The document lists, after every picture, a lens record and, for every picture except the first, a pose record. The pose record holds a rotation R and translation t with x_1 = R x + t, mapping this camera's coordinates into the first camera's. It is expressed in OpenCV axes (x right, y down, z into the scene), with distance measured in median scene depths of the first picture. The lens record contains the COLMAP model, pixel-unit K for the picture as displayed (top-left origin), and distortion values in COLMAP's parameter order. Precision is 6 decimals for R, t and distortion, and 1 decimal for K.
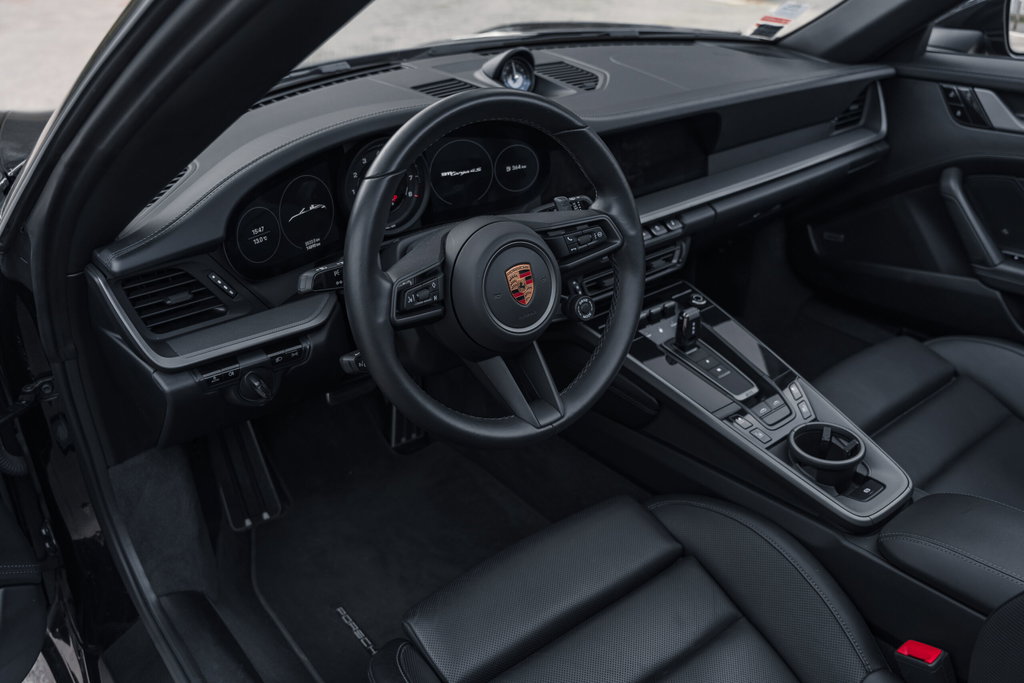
lens RADIAL K [[842.1, 0, 512.0], [0, 842.1, 341.5], [0, 0, 1]] dist [-0.108693, 0.003268]
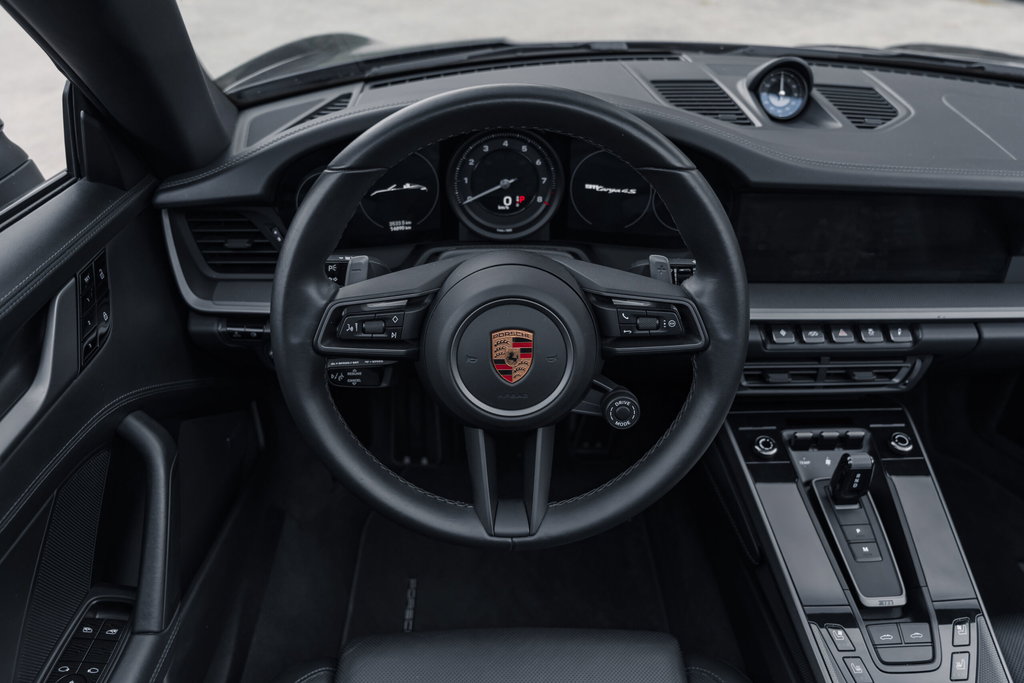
lens RADIAL K [[738.2, 0, 512.0], [0, 738.2, 341.5], [0, 0, 1]] dist [-0.159955, 0.109272]
pose [[0.807730, 0.341914, -0.480279, 0.252626], [-0.310468, 0.939227, 0.146498, -0.138223], [0.501181, 0.030781, 0.864795, 0.347320]]
